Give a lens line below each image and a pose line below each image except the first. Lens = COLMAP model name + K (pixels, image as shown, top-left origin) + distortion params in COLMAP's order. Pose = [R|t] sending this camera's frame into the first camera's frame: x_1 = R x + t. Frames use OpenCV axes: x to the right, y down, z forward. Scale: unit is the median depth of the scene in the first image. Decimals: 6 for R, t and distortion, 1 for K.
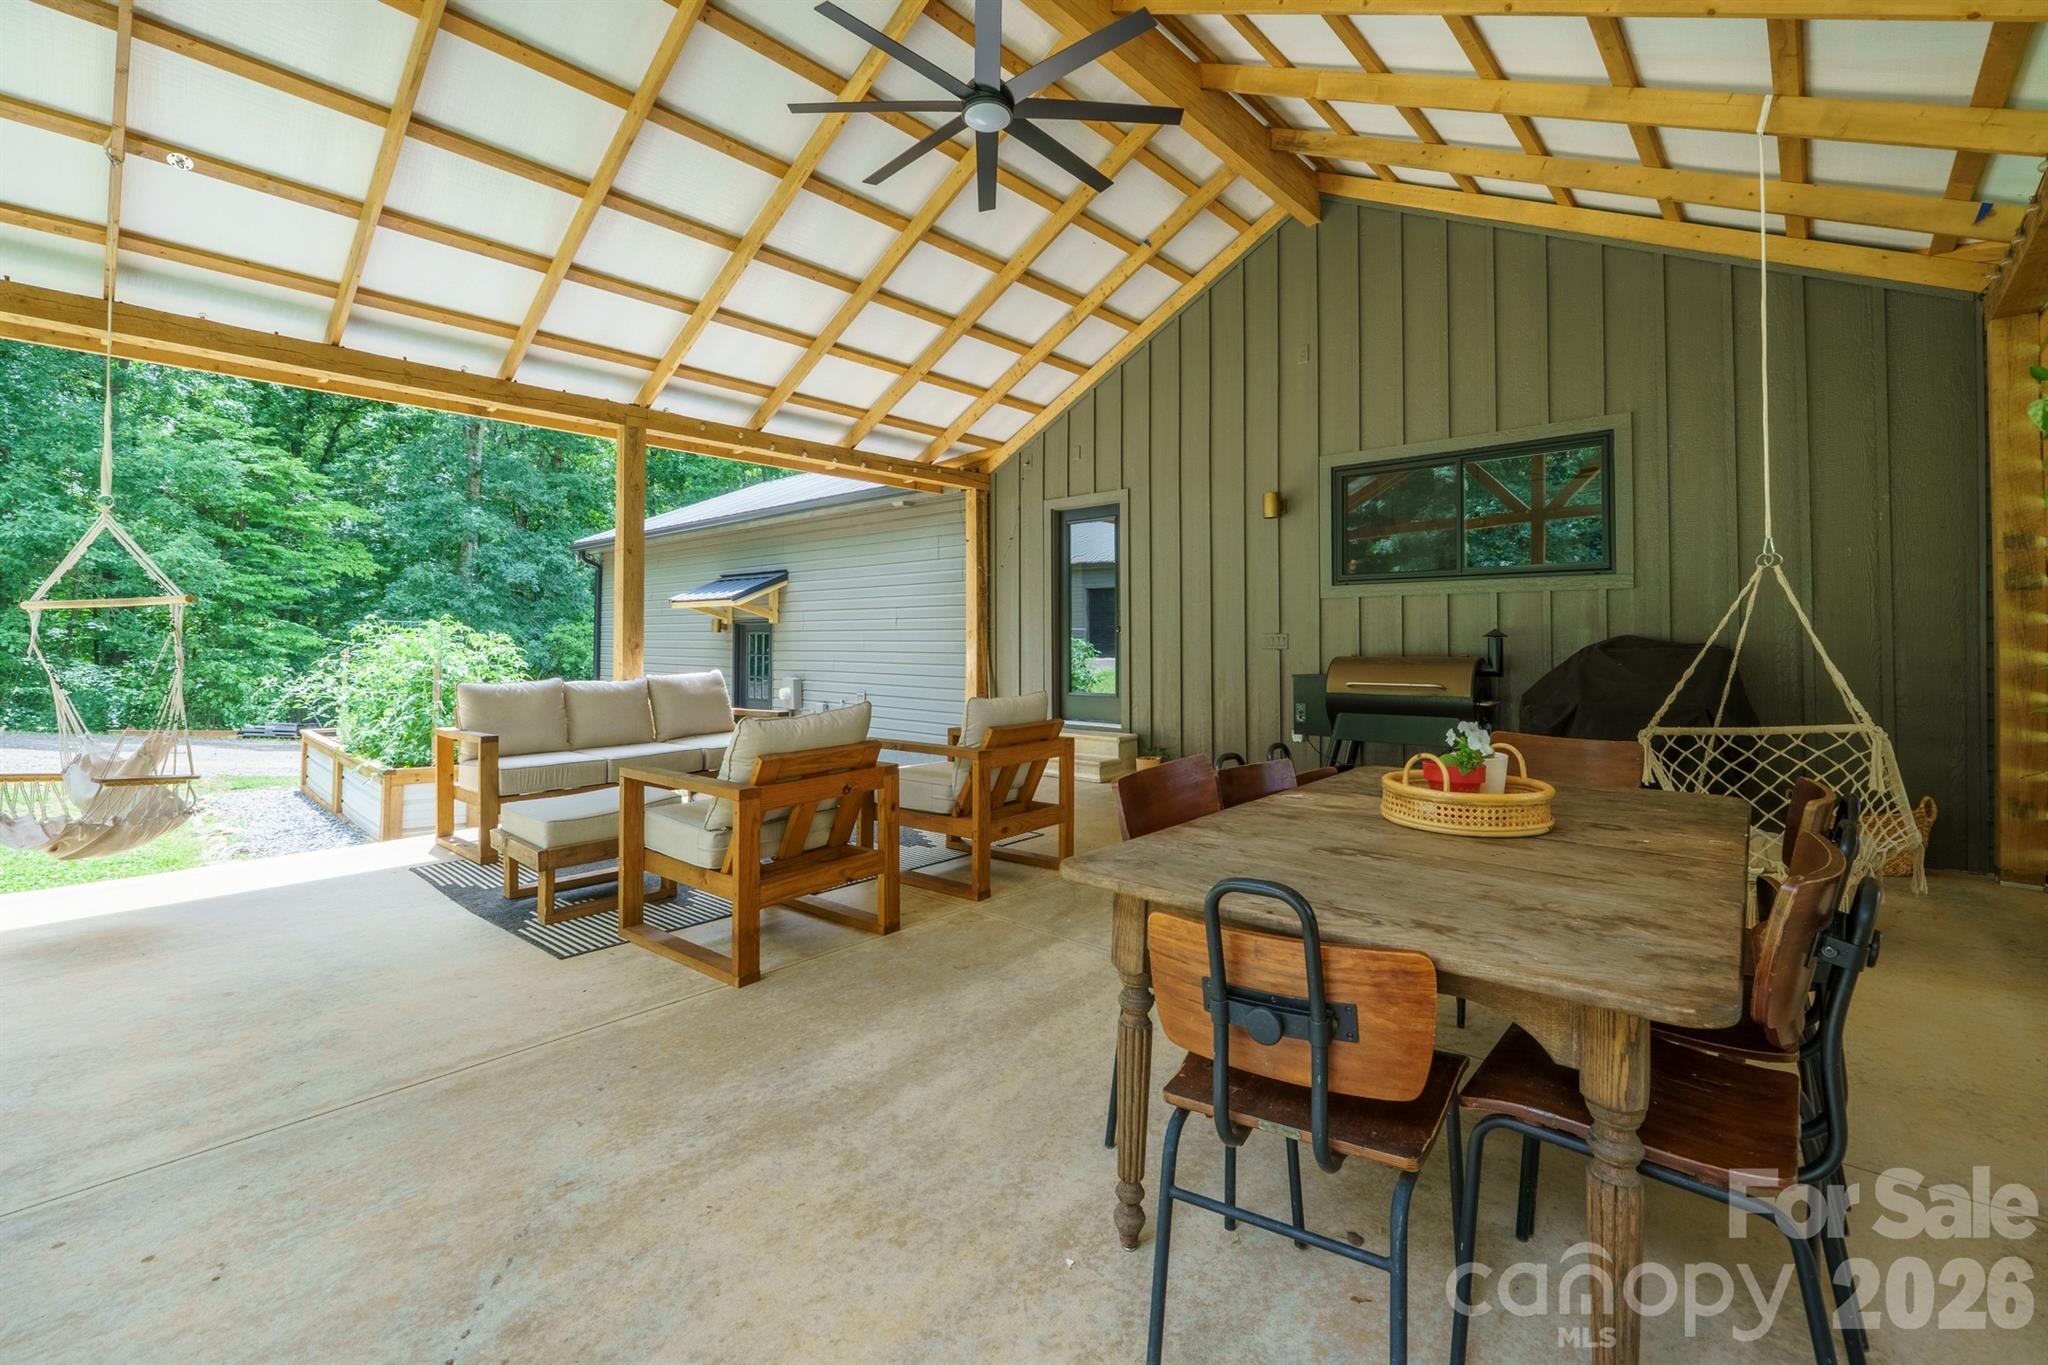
lens RADIAL K [[876.0, 0, 1024.0], [0, 876.0, 682.5], [0, 0, 1]] dist [0.000168, 0.000000]
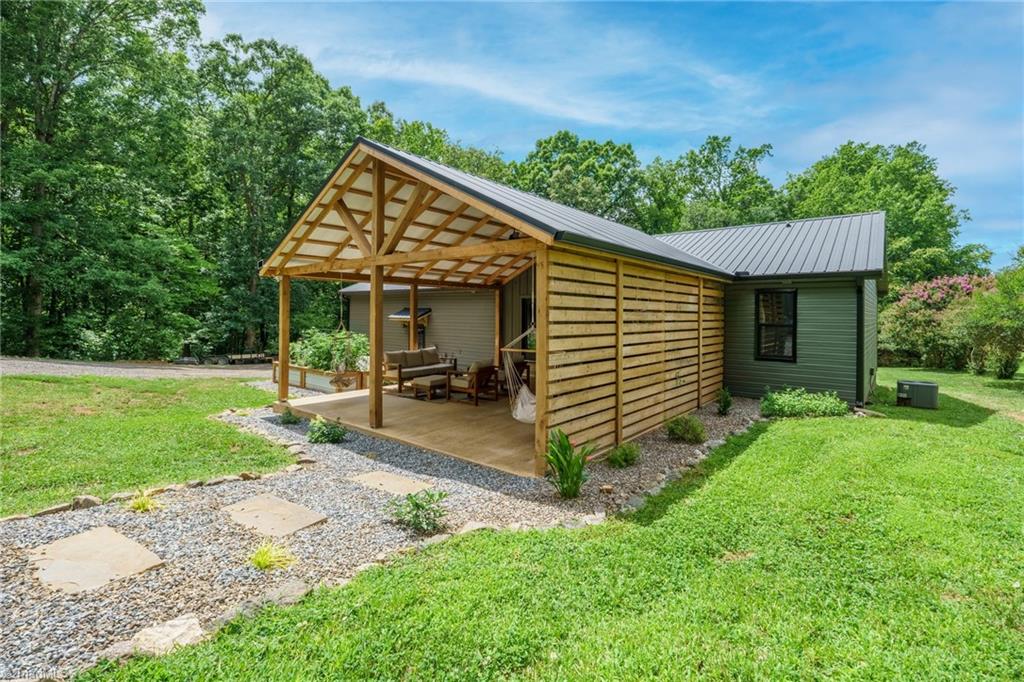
lens RADIAL K [[458.5, 0, 512.0], [0, 458.5, 341.0], [0, 0, 1]] dist [-0.000338, -0.000074]
pose [[0.999465, 0.009008, 0.031448, -0.057511], [-0.009259, 0.999926, 0.007868, -0.043192], [-0.031375, -0.008155, 0.999474, -0.721996]]
